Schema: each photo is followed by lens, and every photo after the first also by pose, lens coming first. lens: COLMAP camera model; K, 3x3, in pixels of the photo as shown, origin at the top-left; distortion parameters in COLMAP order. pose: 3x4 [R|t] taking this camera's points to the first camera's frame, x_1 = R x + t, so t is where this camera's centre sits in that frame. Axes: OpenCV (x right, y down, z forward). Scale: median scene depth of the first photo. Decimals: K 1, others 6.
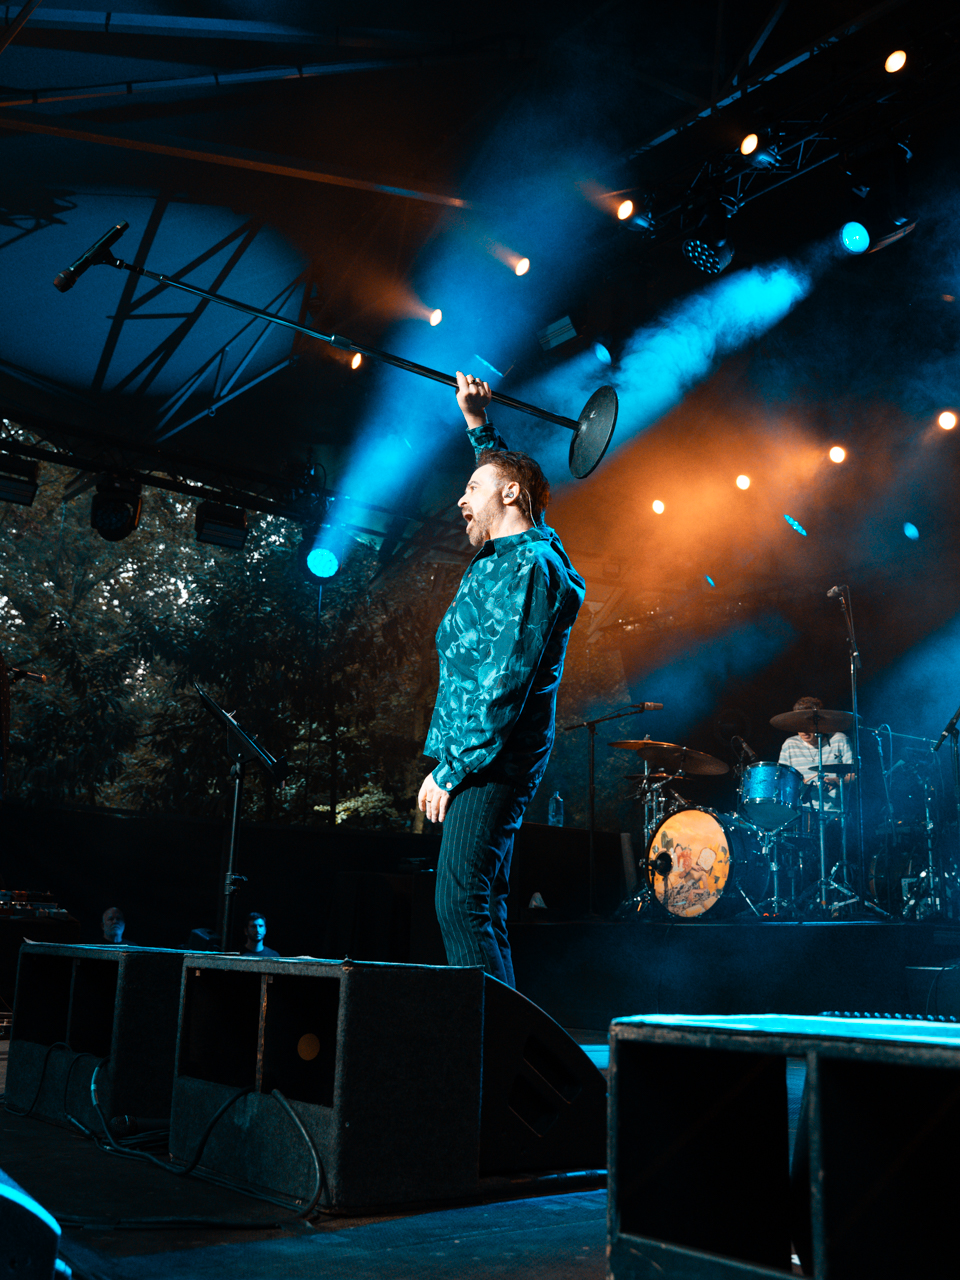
lens RADIAL K [[1434.2, 0, 503.3], [0, 1434.2, 559.9], [0, 0, 1]] dist [-0.132107, 0.176568]
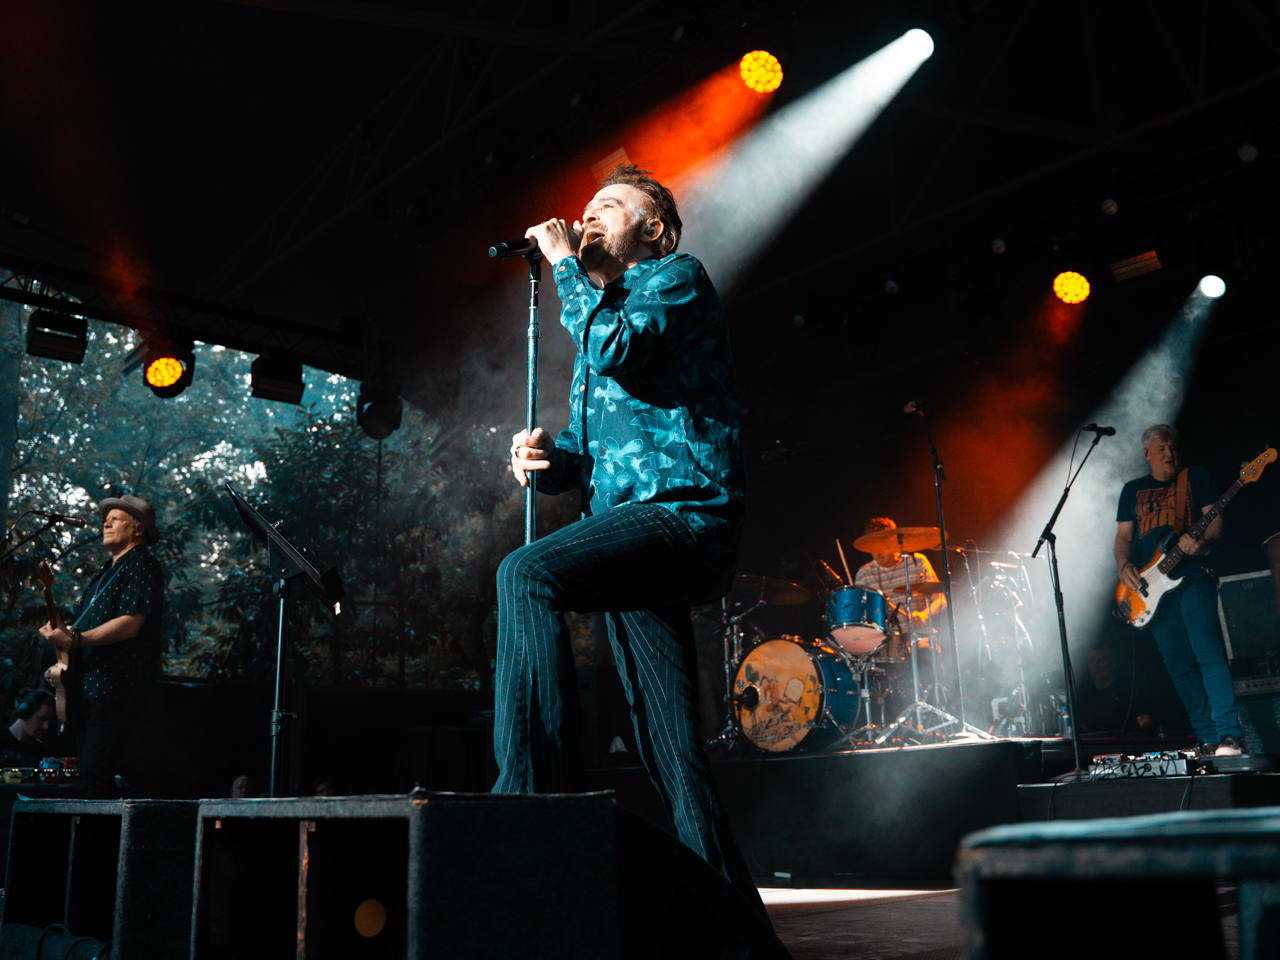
lens RADIAL K [[1302.8, 0, 633.9], [0, 1302.8, 390.9], [0, 0, 1]] dist [-0.171865, 0.115329]
pose [[0.997099, -0.038936, 0.065399, -0.013694], [0.041910, 0.998119, -0.044735, 0.042467], [-0.063534, 0.047347, 0.996856, 0.129433]]
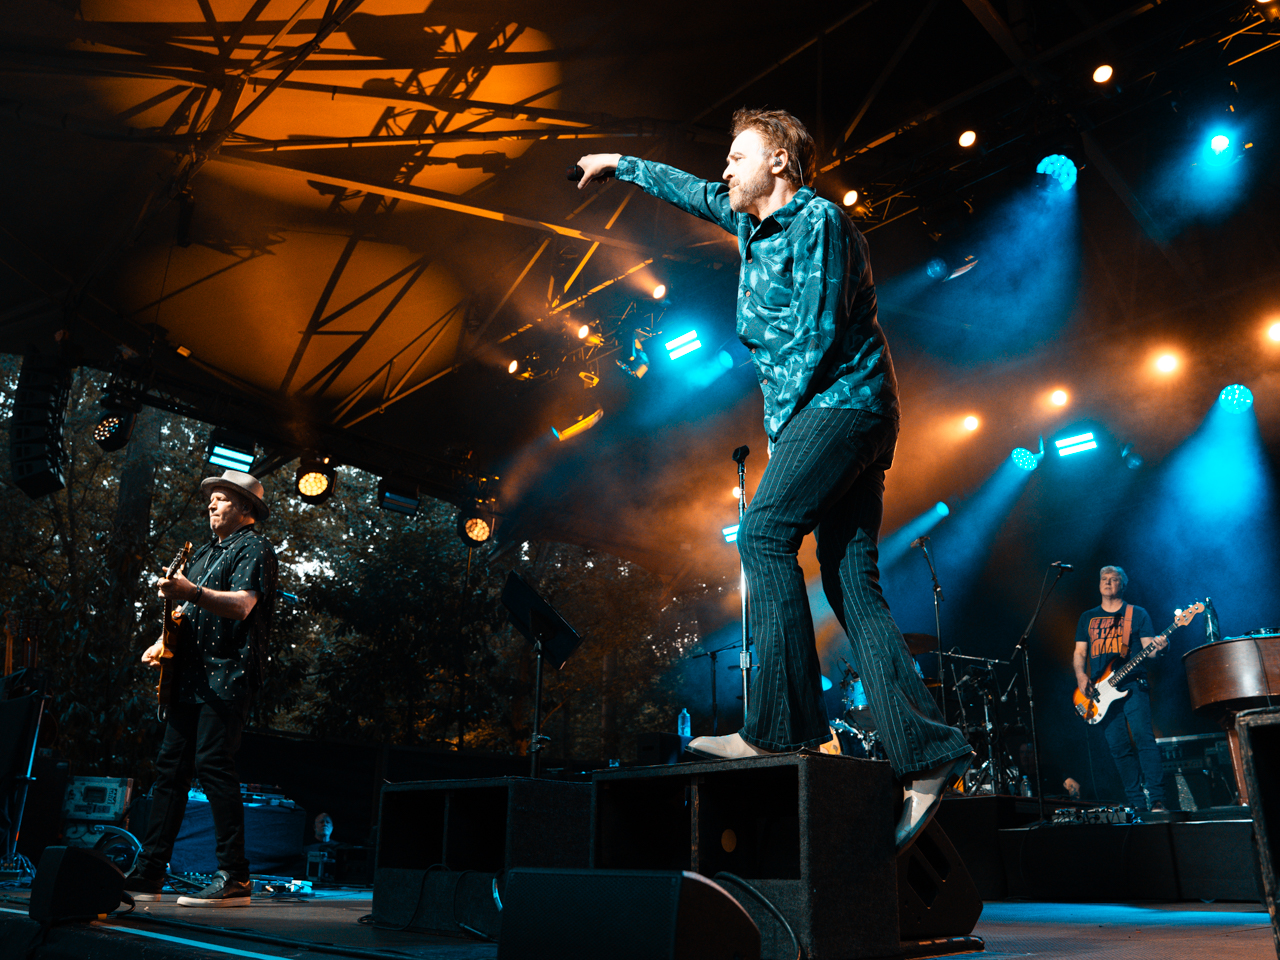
lens RADIAL K [[1115.9, 0, 641.5], [0, 1115.9, 464.1], [0, 0, 1]] dist [-0.191701, 0.144263]
pose [[0.994270, 0.020433, 0.104925, -0.115550], [-0.010389, 0.995385, -0.095397, 0.047901], [-0.106390, 0.093760, 0.989894, 0.040240]]
